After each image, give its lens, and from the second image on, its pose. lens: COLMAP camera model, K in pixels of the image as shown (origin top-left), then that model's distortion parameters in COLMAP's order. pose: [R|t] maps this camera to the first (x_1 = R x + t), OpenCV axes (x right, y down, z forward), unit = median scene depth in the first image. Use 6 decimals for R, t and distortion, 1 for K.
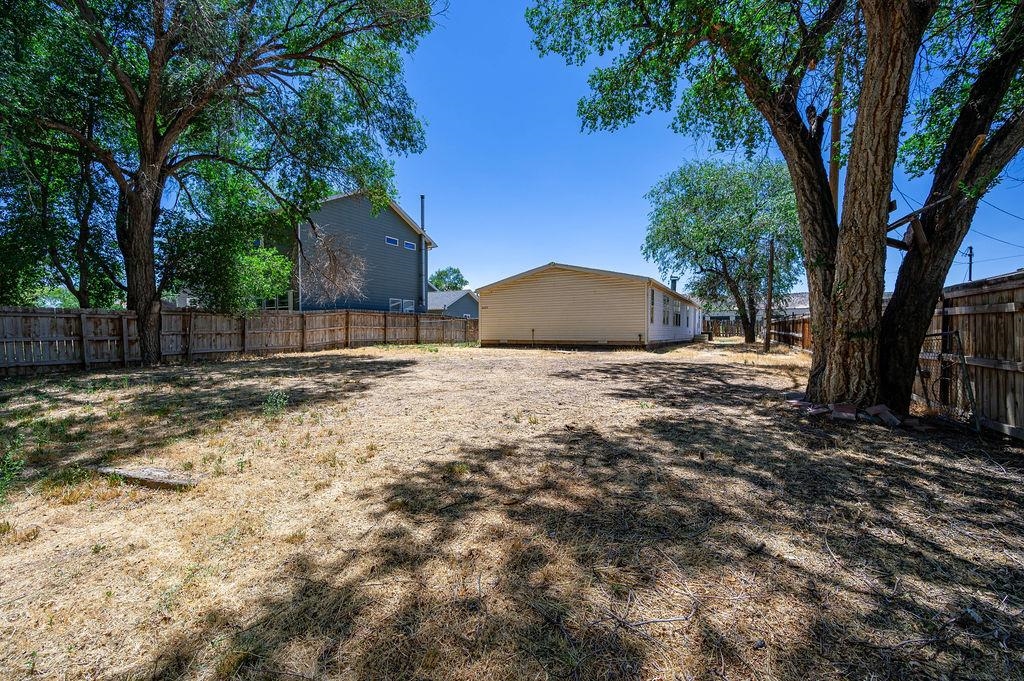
lens RADIAL K [[409.5, 0, 515.8], [0, 409.5, 331.9], [0, 0, 1]] dist [0.000771, -0.000047]
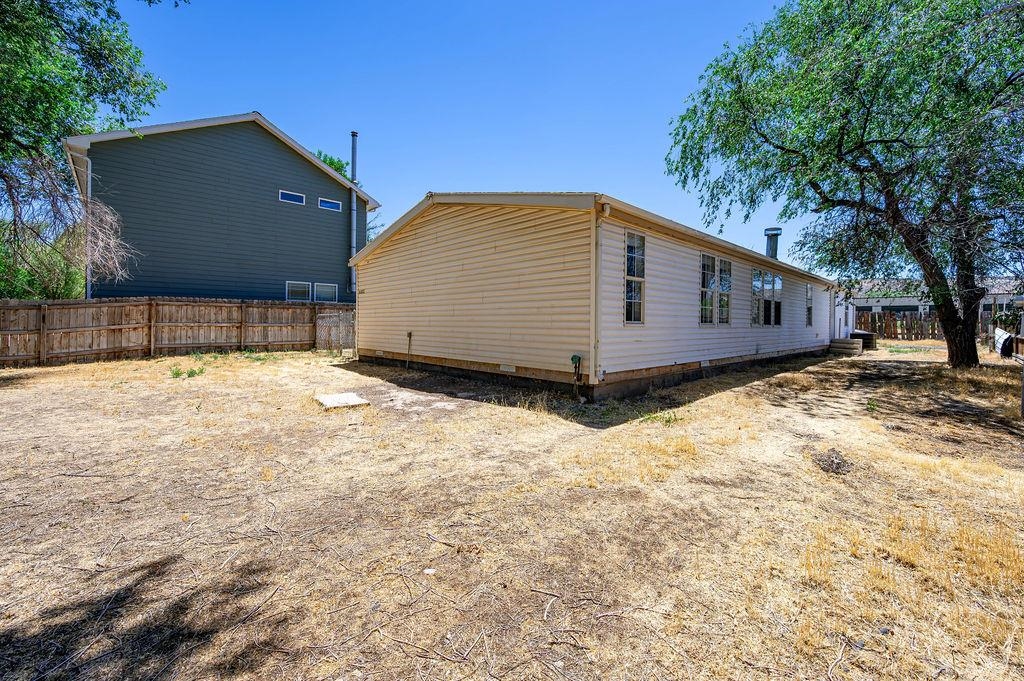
lens RADIAL K [[409.7, 0, 514.6], [0, 409.7, 323.5], [0, 0, 1]] dist [0.002251, 0.000266]
pose [[0.954224, 0.008113, -0.298982, 0.249318], [-0.007812, 0.999967, 0.002201, -0.015569], [0.298990, 0.000236, 0.954256, 0.443316]]
